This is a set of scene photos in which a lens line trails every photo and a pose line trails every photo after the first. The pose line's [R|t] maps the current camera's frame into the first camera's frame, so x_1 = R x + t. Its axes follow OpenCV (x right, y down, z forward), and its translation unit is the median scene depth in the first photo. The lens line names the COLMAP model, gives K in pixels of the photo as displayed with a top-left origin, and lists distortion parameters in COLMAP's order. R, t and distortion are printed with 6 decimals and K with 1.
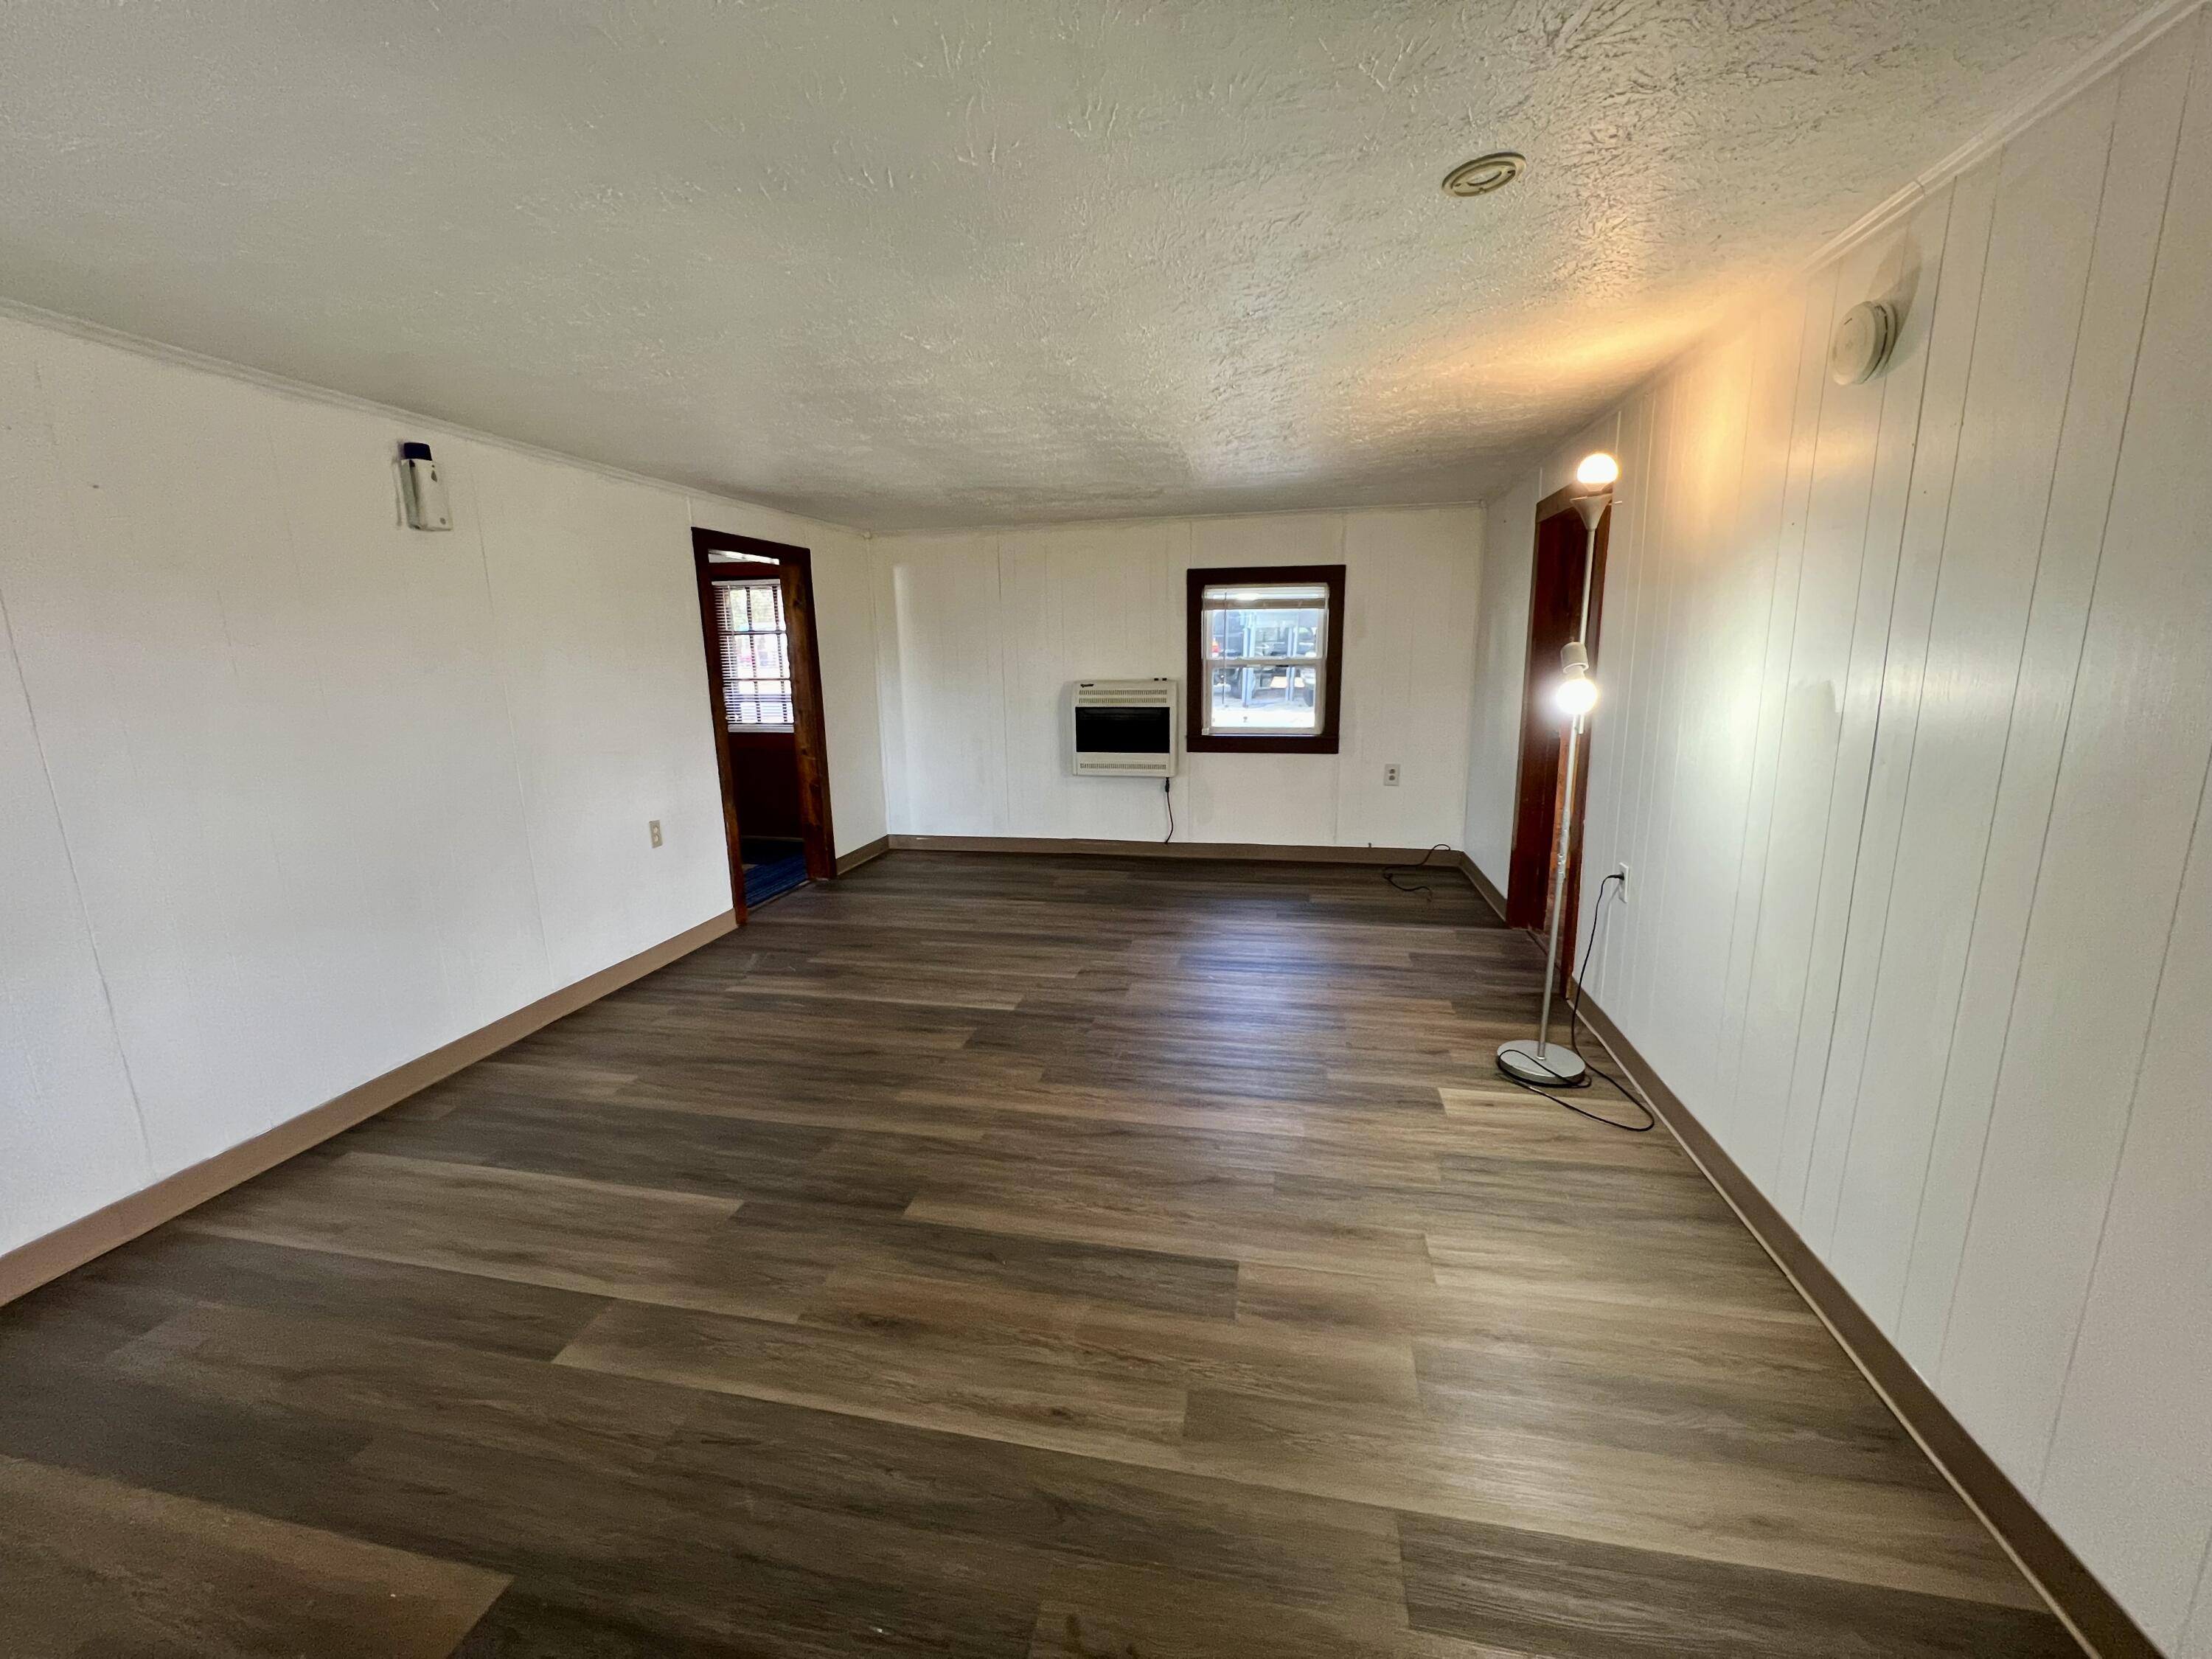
lens RADIAL K [[877.9, 0, 1109.5], [0, 877.9, 825.8], [0, 0, 1]] dist [-0.001606, 0.000279]
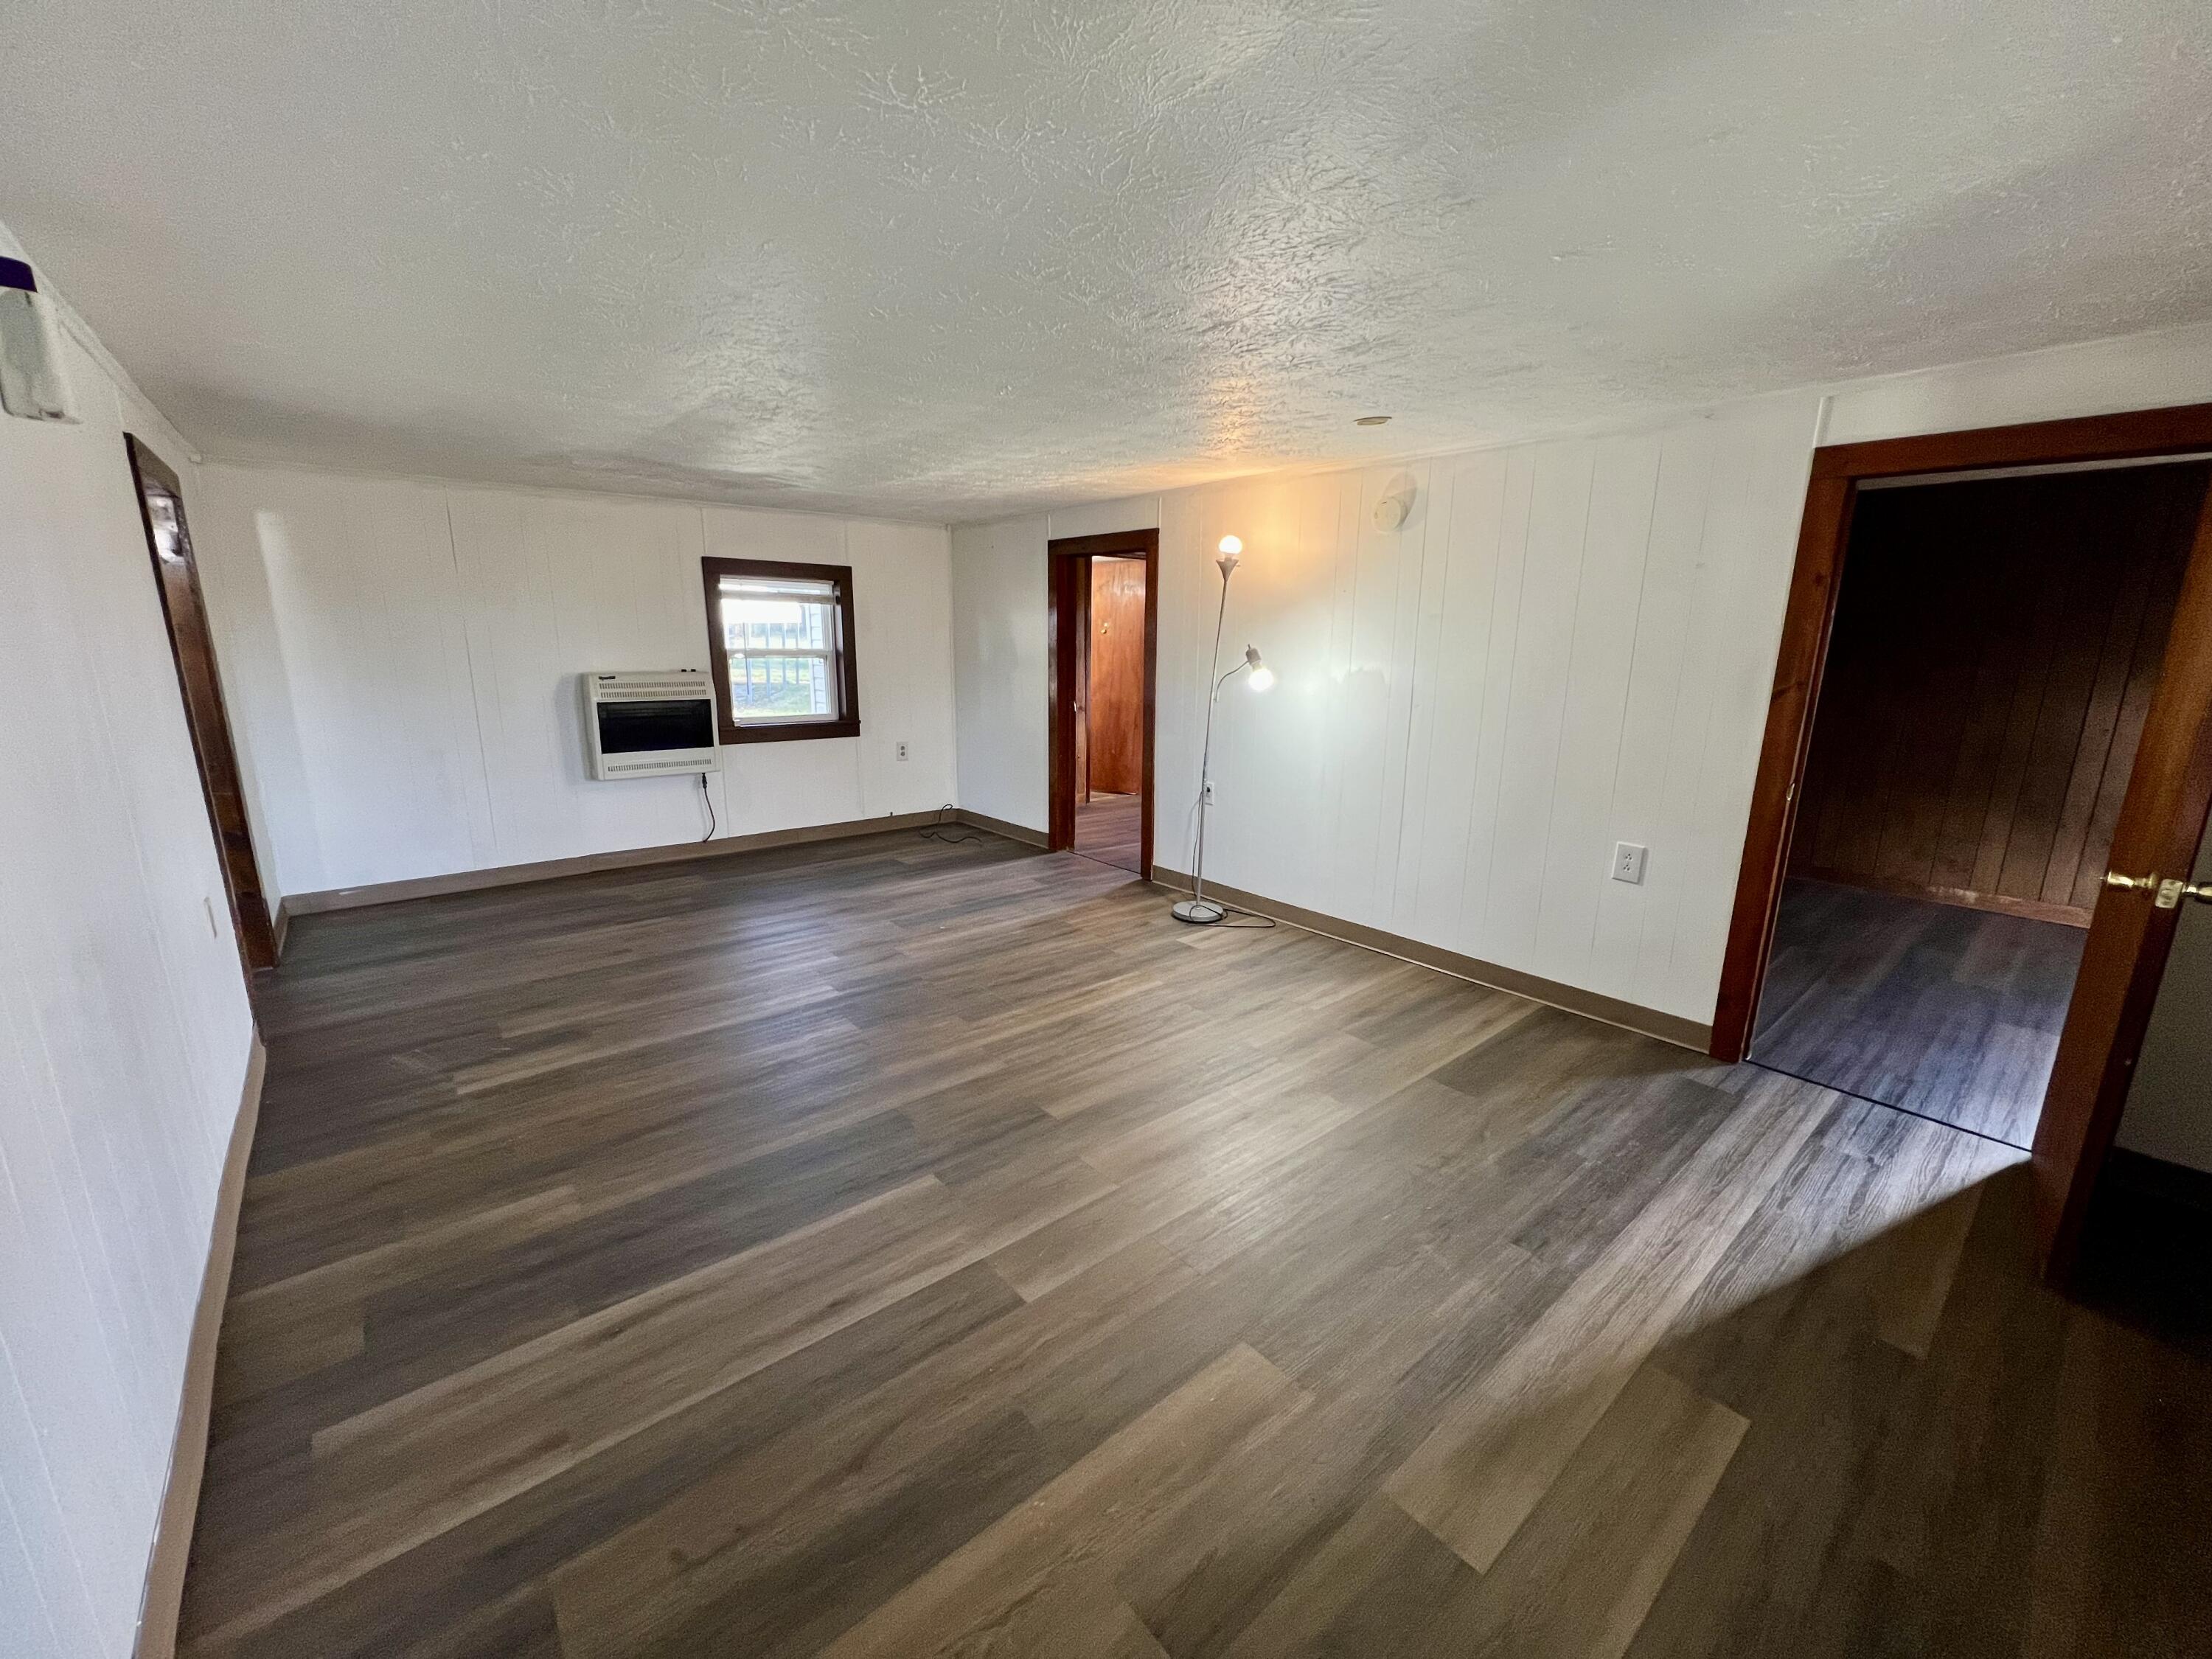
lens RADIAL K [[877.9, 0, 1098.9], [0, 877.9, 819.4], [0, 0, 1]] dist [-0.001606, 0.000279]
pose [[0.624956, -0.138676, 0.768244, -0.457532], [0.133776, 0.988563, 0.069621, -0.015733], [-0.769112, 0.059262, 0.636360, 0.069806]]
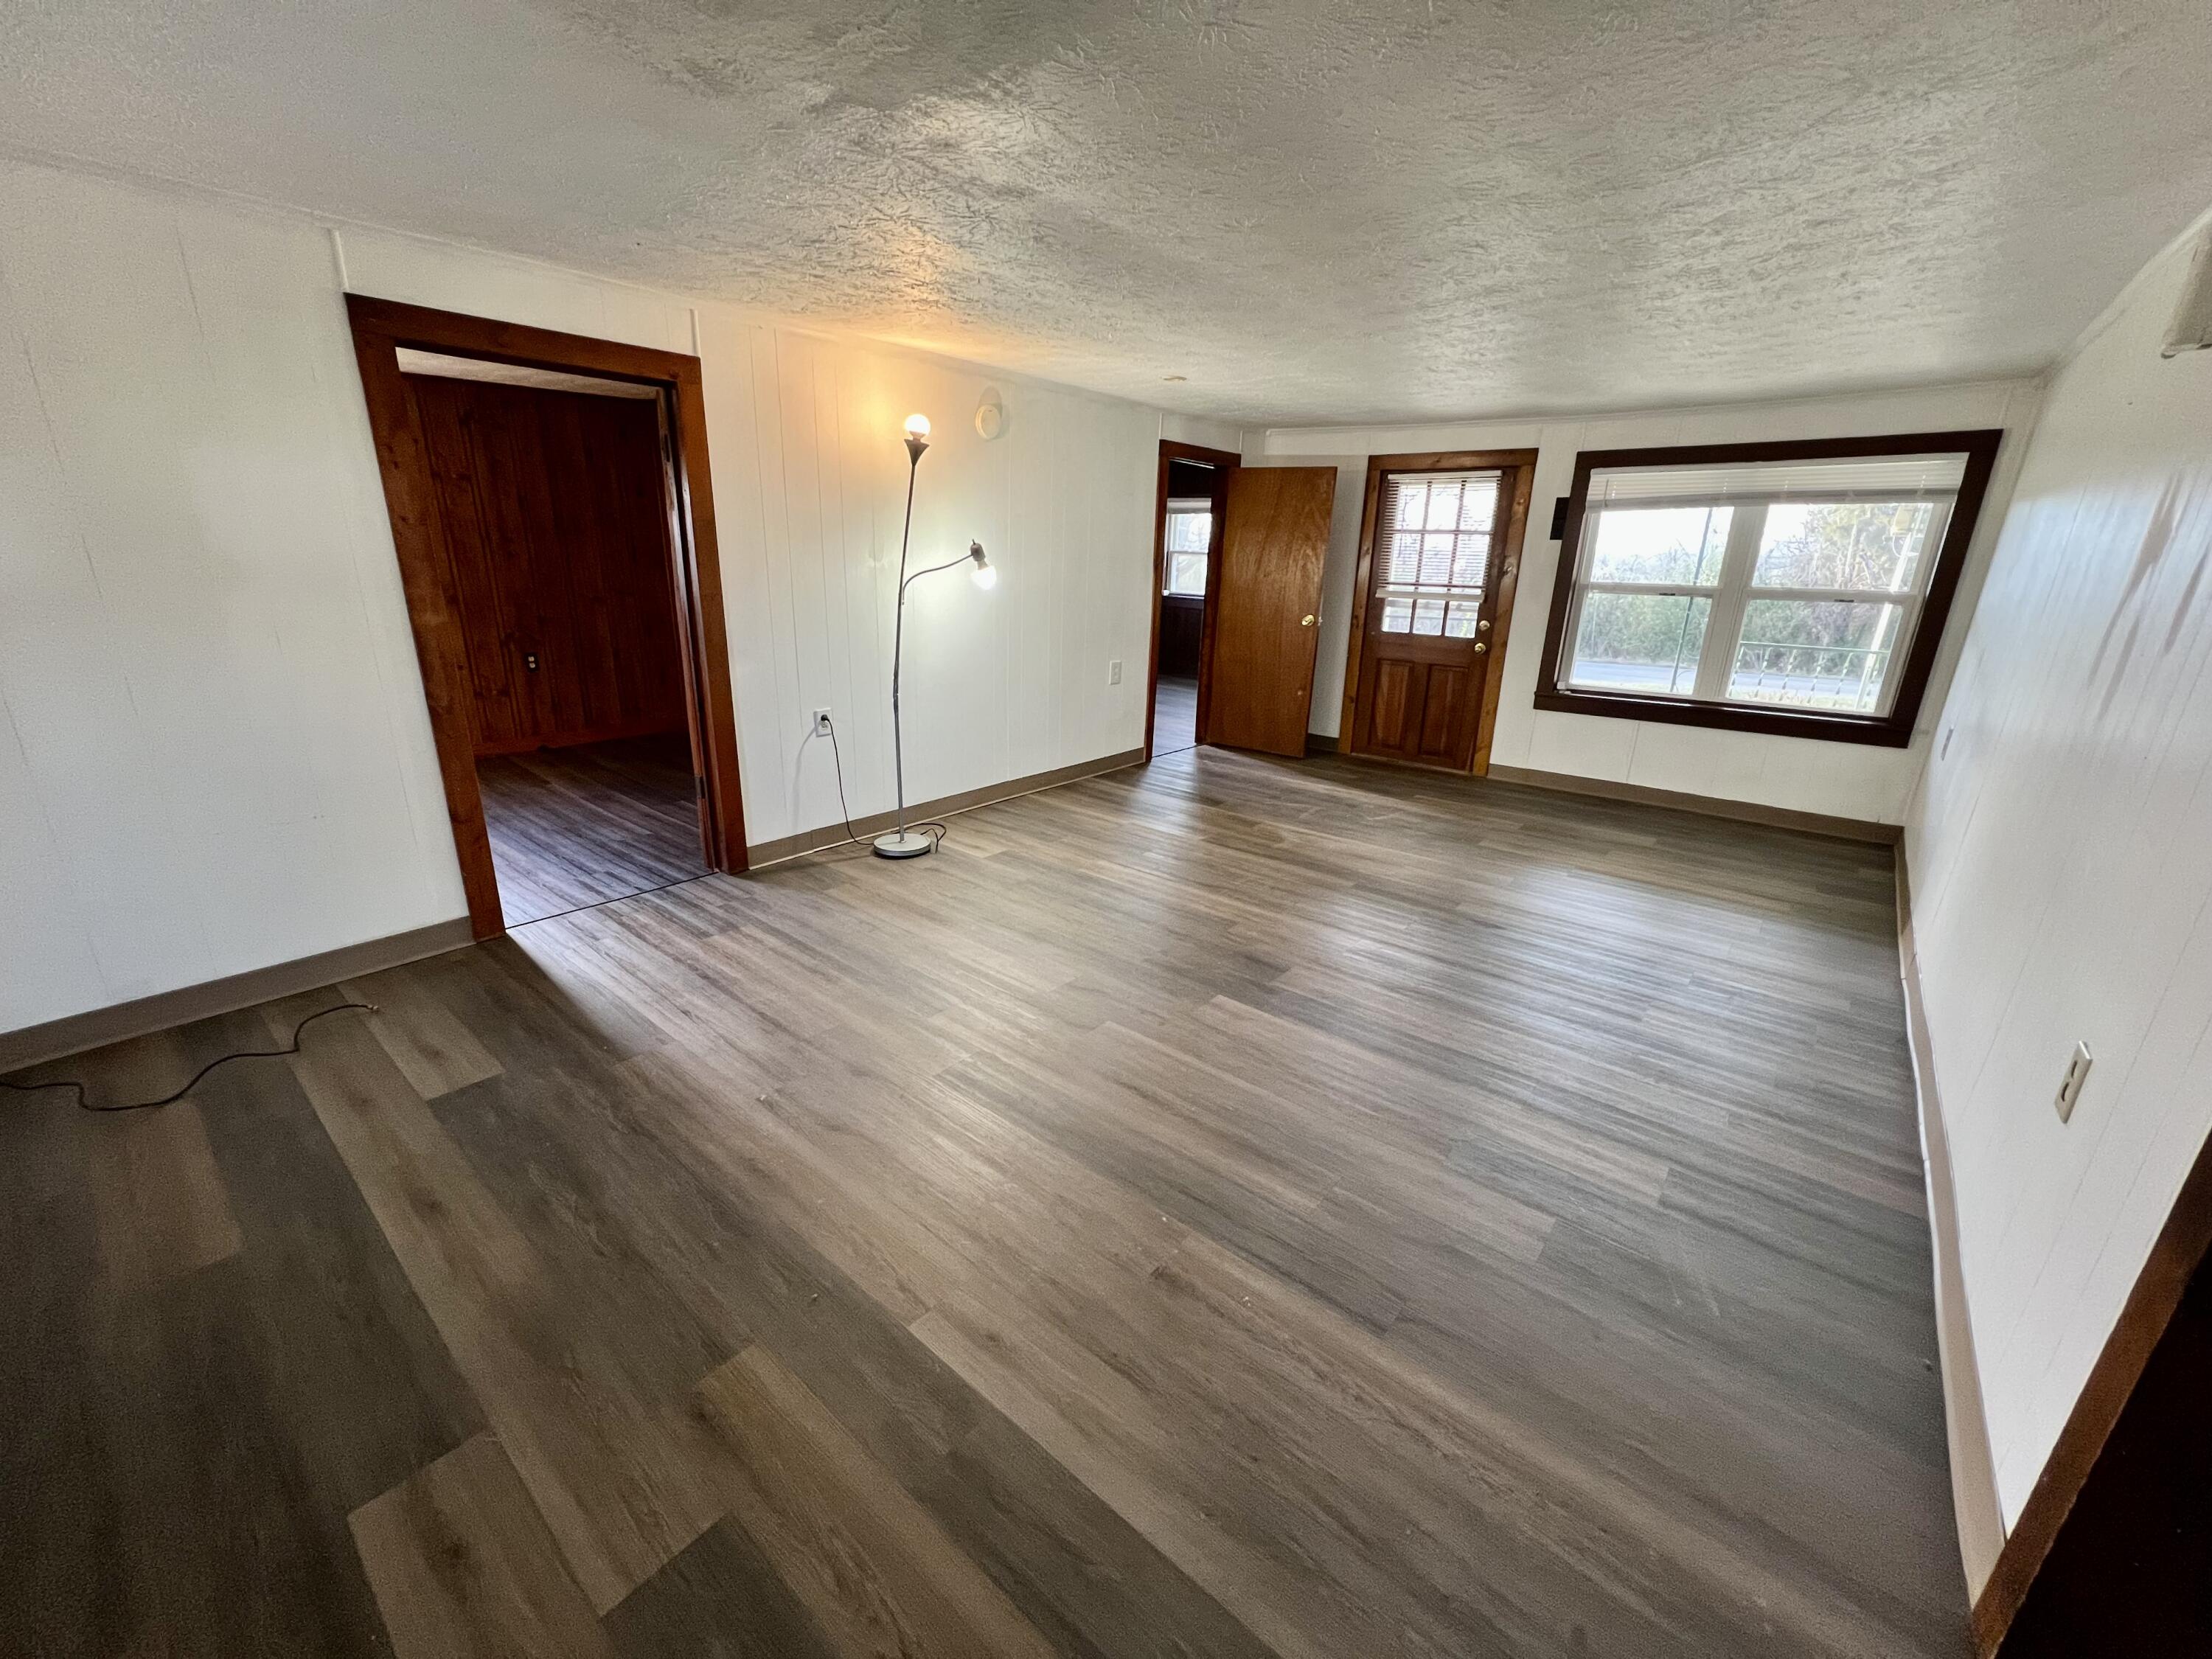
lens RADIAL K [[877.9, 0, 1116.2], [0, 877.9, 830.9], [0, 0, 1]] dist [-0.001606, 0.000279]
pose [[-0.885283, -0.155034, 0.438451, -0.242268], [0.074139, 0.883690, 0.462164, -0.211428], [-0.459105, 0.441652, -0.770821, 1.079774]]
